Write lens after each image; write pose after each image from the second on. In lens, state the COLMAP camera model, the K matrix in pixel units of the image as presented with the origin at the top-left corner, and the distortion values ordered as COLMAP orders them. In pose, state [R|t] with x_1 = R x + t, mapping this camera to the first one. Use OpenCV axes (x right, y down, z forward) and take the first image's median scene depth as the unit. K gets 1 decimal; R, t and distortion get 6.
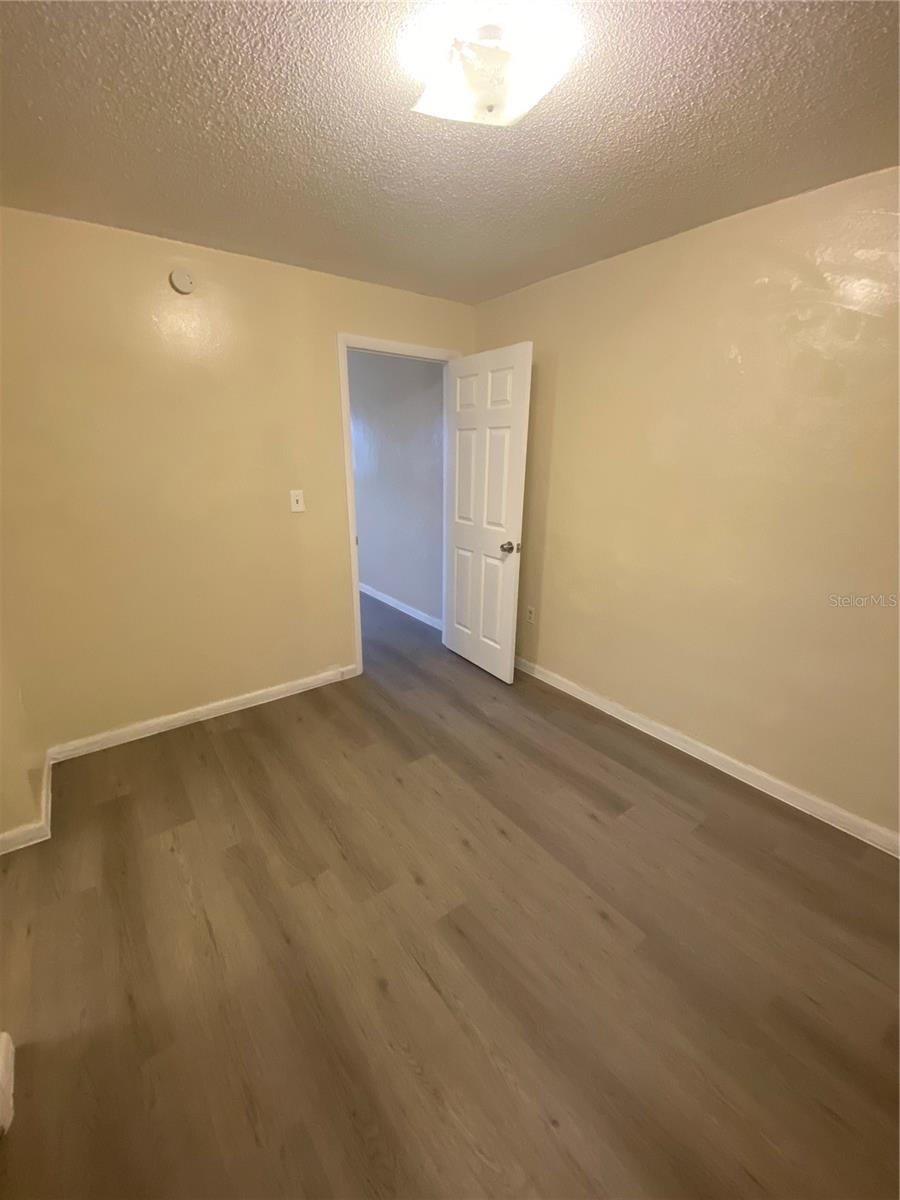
lens RADIAL K [[484.6, 0, 453.5], [0, 484.6, 598.1], [0, 0, 1]] dist [0.034839, -0.026797]
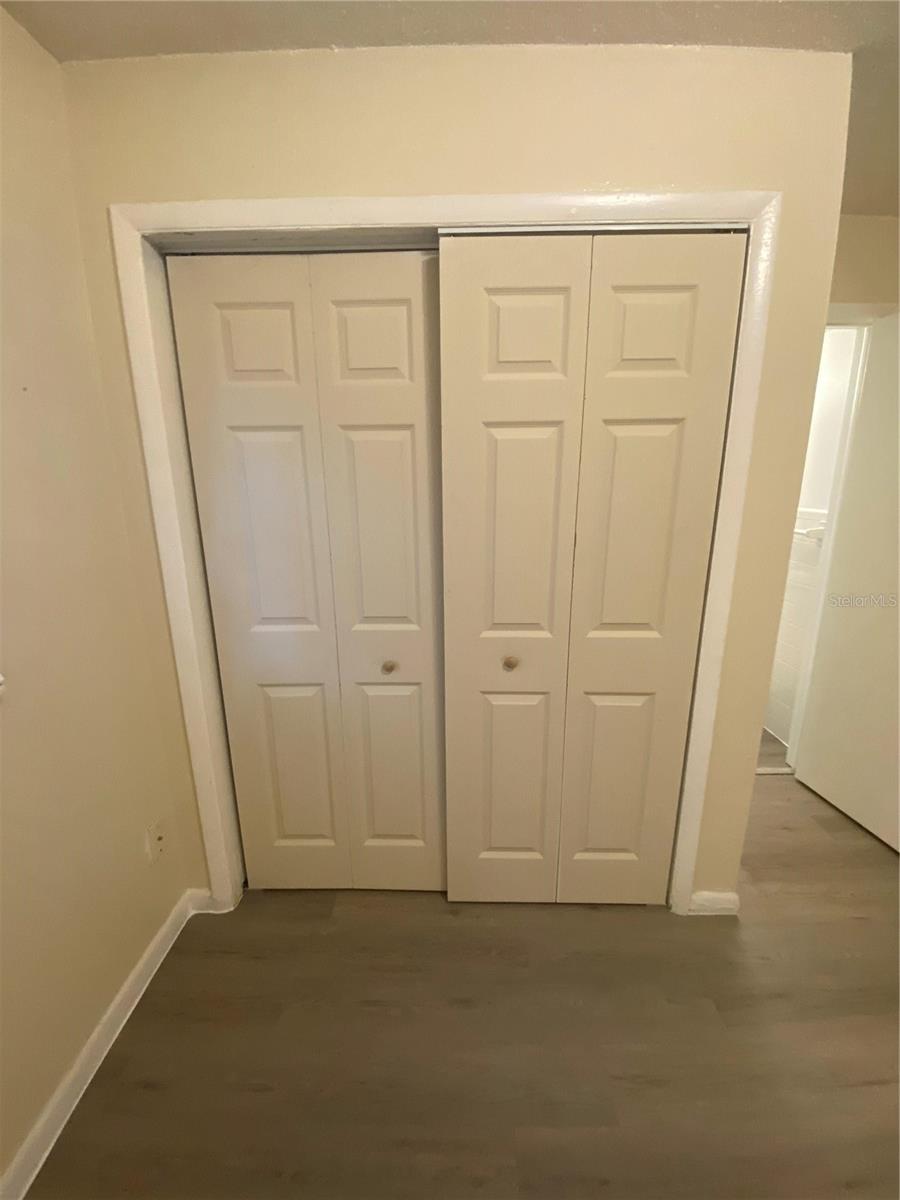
lens RADIAL K [[484.6, 0, 453.5], [0, 484.6, 598.1], [0, 0, 1]] dist [0.034839, -0.026797]
pose [[-0.607636, 0.186824, -0.771930, 0.227267], [-0.230124, 0.888830, 0.396262, -0.093815], [0.760146, 0.418423, -0.497093, 0.402827]]
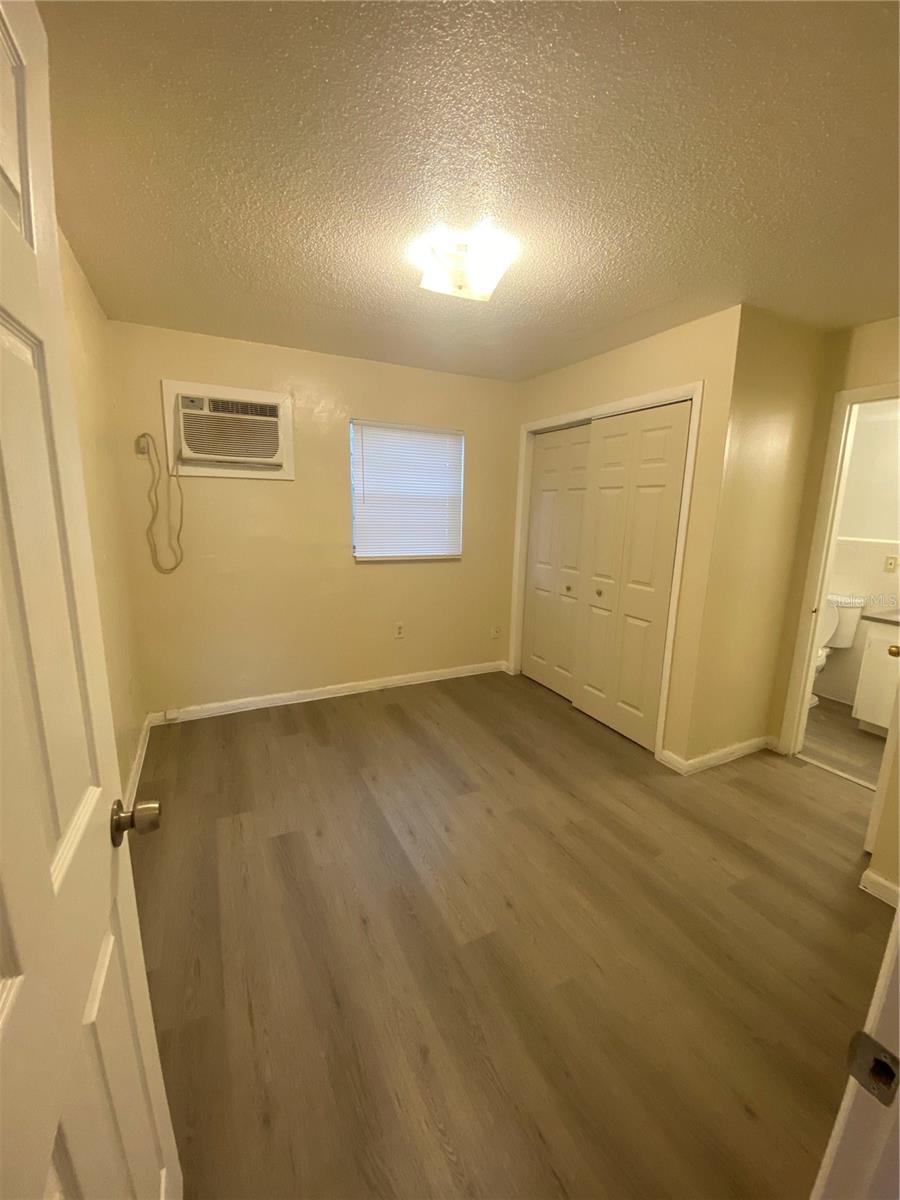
lens RADIAL K [[484.6, 0, 453.5], [0, 484.6, 598.1], [0, 0, 1]] dist [0.034839, -0.026797]
pose [[-0.983944, -0.064303, 0.166490, -0.126875], [0.020498, 0.885954, 0.463320, -0.442759], [-0.177296, 0.459293, -0.870411, 1.526881]]
